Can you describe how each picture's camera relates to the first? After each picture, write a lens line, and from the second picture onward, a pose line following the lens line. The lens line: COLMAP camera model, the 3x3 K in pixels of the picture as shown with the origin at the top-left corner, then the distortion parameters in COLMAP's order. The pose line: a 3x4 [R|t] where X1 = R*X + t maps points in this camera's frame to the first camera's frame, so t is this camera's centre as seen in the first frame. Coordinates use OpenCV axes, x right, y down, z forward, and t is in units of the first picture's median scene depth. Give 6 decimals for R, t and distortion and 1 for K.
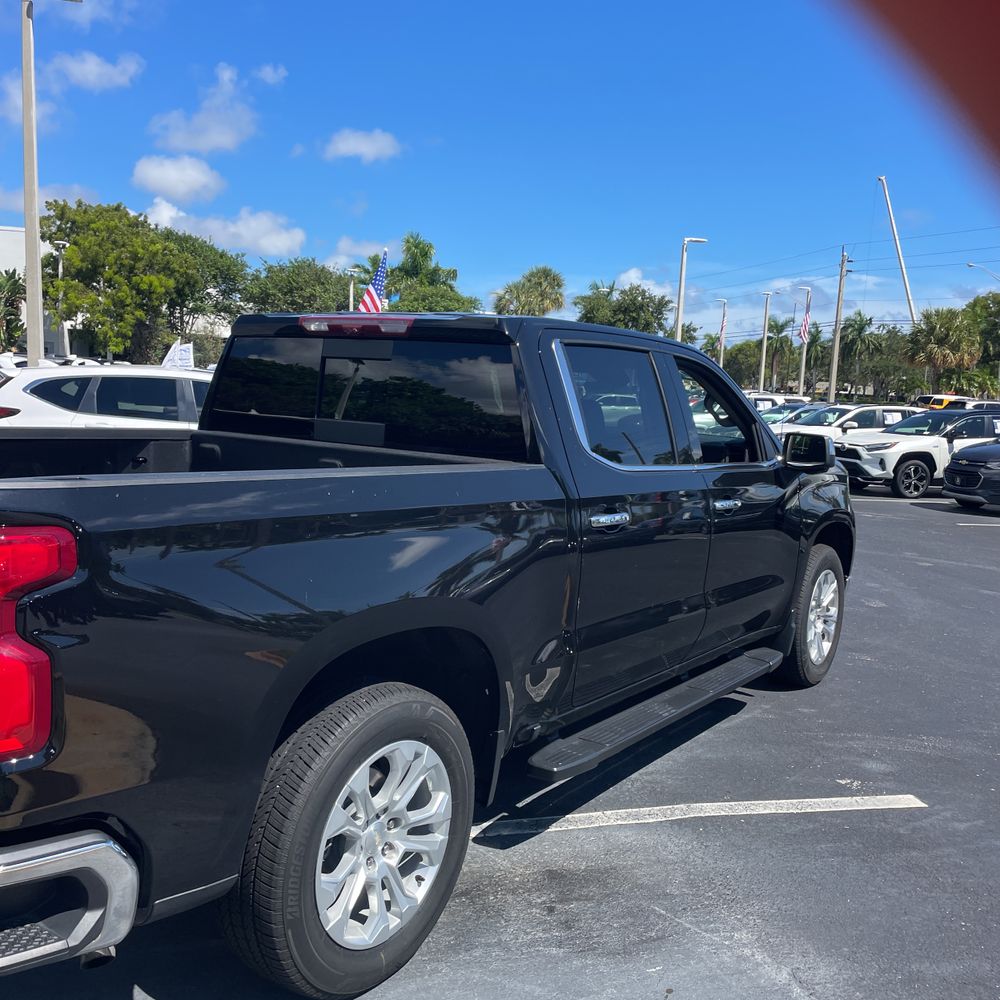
lens RADIAL K [[1010.3, 0, 497.7], [0, 1010.3, 504.0], [0, 0, 1]] dist [0.040539, 0.000000]
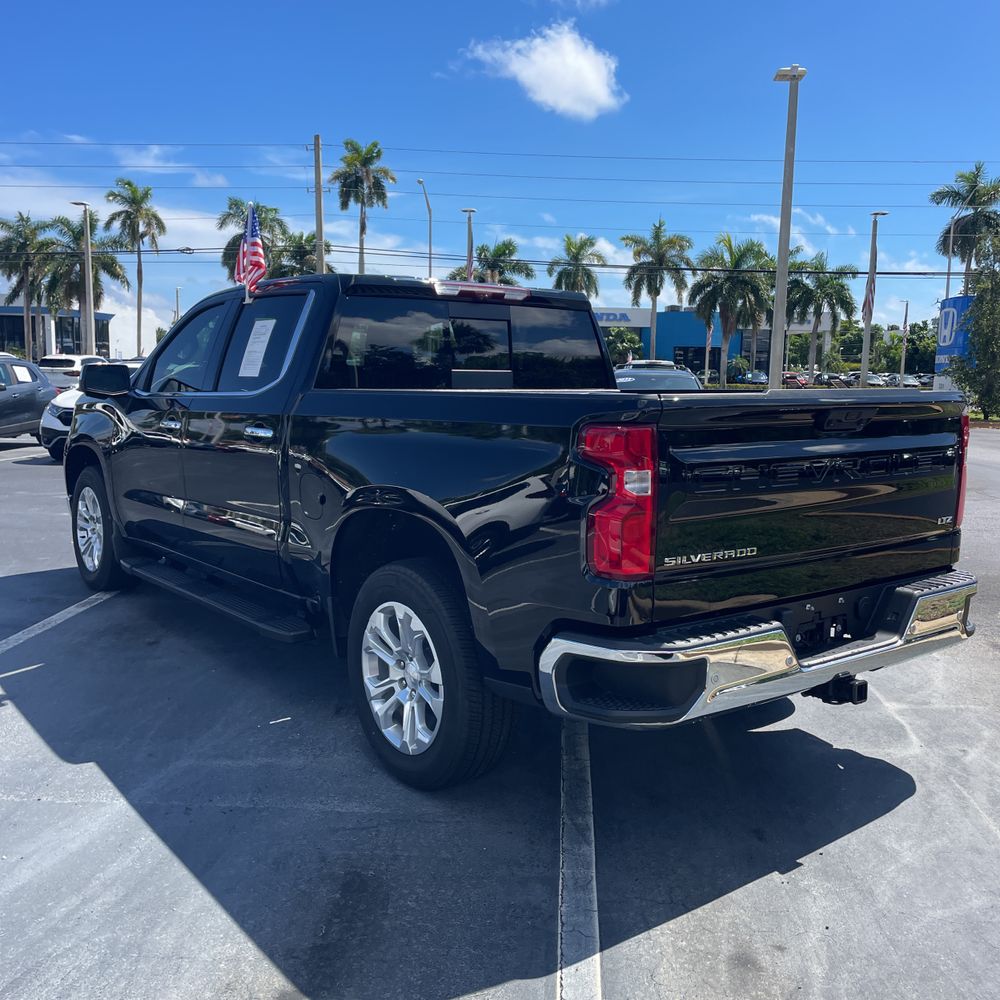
lens RADIAL K [[1010.3, 0, 510.5], [0, 1010.3, 497.7], [0, 0, 1]] dist [0.040539, 0.000000]
pose [[0.290695, -0.160791, 0.943209, -0.317458], [0.111461, 0.984758, 0.133522, -0.021354], [-0.950301, 0.066317, 0.304187, 0.144906]]
